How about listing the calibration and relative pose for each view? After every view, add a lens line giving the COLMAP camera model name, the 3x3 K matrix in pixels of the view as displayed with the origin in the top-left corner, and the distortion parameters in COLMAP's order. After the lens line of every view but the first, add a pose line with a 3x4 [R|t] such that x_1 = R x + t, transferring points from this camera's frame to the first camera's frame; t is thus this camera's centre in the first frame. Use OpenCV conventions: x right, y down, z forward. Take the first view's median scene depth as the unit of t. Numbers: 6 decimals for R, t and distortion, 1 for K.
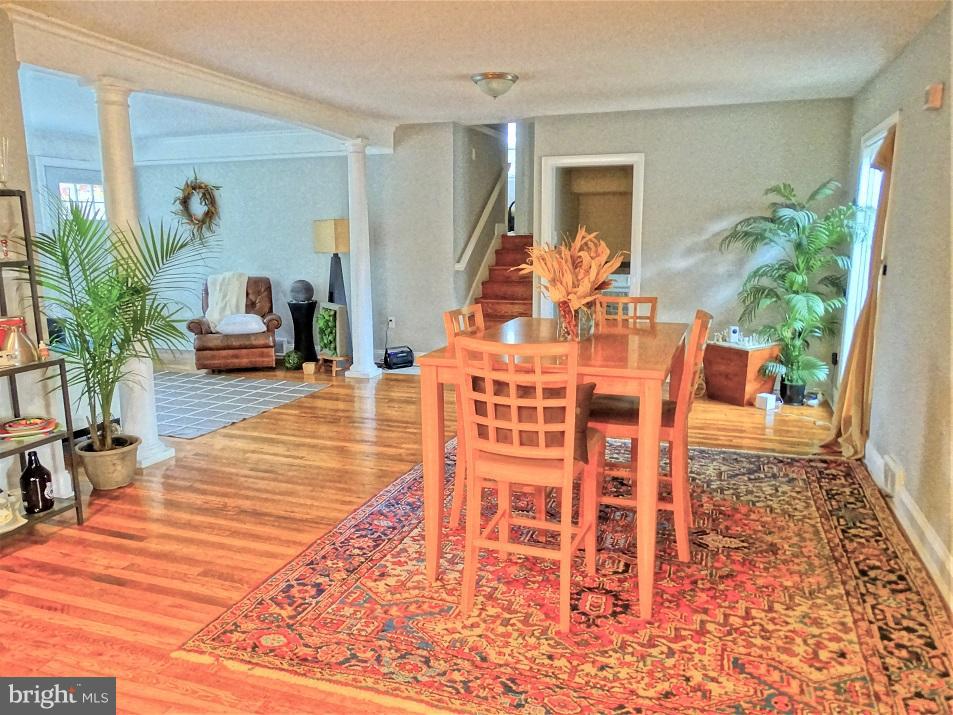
lens RADIAL K [[674.8, 0, 475.2], [0, 674.8, 356.7], [0, 0, 1]] dist [0.006827, -0.010331]
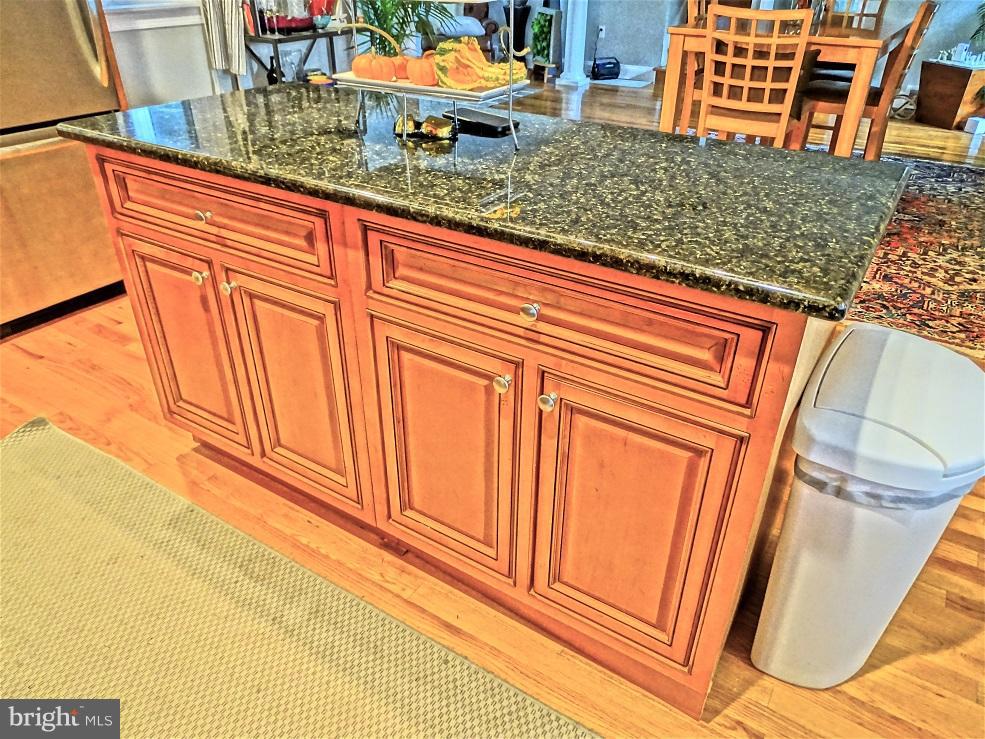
lens RADIAL K [[697.5, 0, 491.9], [0, 697.5, 368.2], [0, 0, 1]] dist [0.006827, -0.010331]
pose [[0.977951, 0.121260, -0.170024, -0.091700], [-0.054442, 0.934036, 0.353006, 0.124523], [0.201614, -0.335966, 0.920043, -0.367961]]
